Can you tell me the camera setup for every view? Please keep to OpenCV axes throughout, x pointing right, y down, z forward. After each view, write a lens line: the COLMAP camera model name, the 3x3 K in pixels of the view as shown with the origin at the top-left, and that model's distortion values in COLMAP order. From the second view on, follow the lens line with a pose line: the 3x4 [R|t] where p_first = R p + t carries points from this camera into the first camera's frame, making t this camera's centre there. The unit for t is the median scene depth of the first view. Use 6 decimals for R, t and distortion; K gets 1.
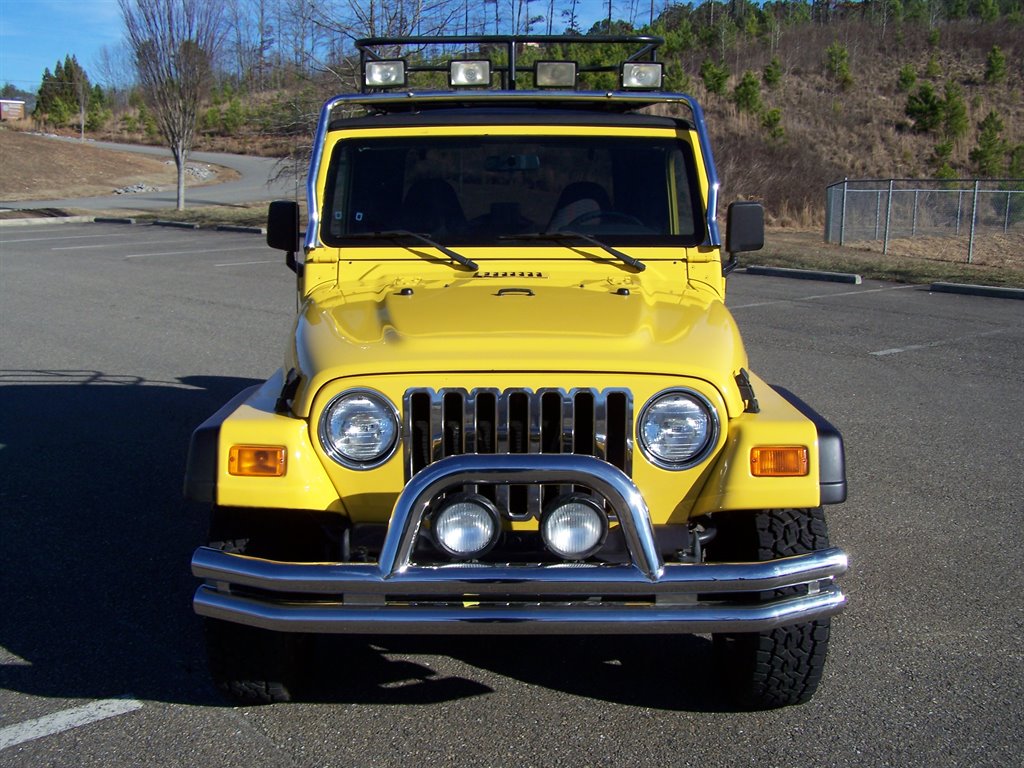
lens RADIAL K [[1154.3, 0, 482.8], [0, 1154.3, 409.3], [0, 0, 1]] dist [-0.210478, 0.367735]
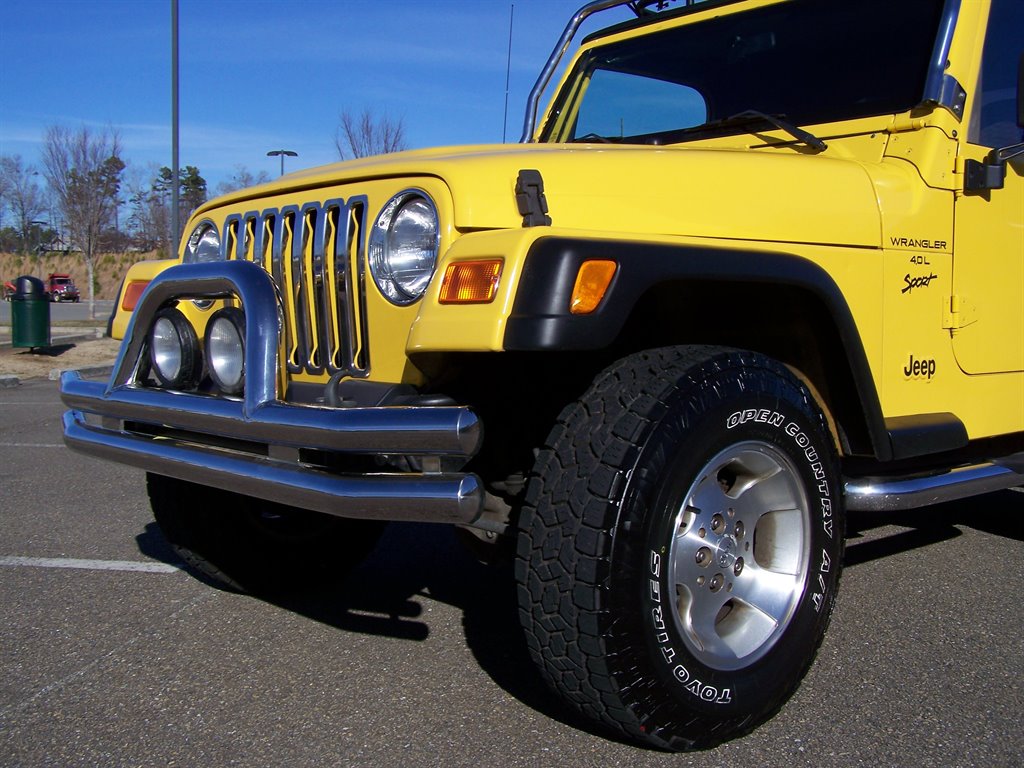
lens RADIAL K [[1165.4, 0, 484.3], [0, 1165.4, 408.0], [0, 0, 1]] dist [-0.210461, 0.385856]
pose [[0.660743, 0.060827, -0.748144, 0.604793], [-0.153557, 0.986585, -0.055404, 0.120356], [0.734738, 0.151490, 0.661219, 0.456634]]
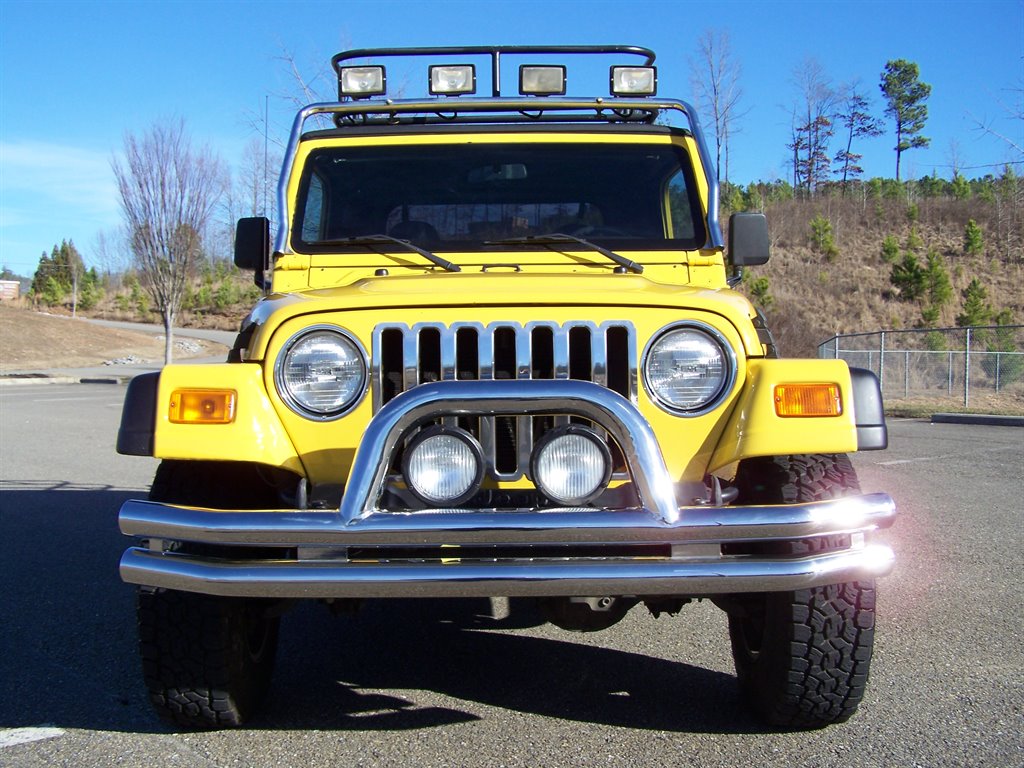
lens RADIAL K [[1165.4, 0, 484.3], [0, 1165.4, 408.0], [0, 0, 1]] dist [-0.210461, 0.385856]
pose [[0.999930, -0.007746, 0.008911, 0.005912], [0.009059, 0.987356, -0.158262, 0.147803], [-0.007573, 0.158331, 0.987357, 0.113239]]
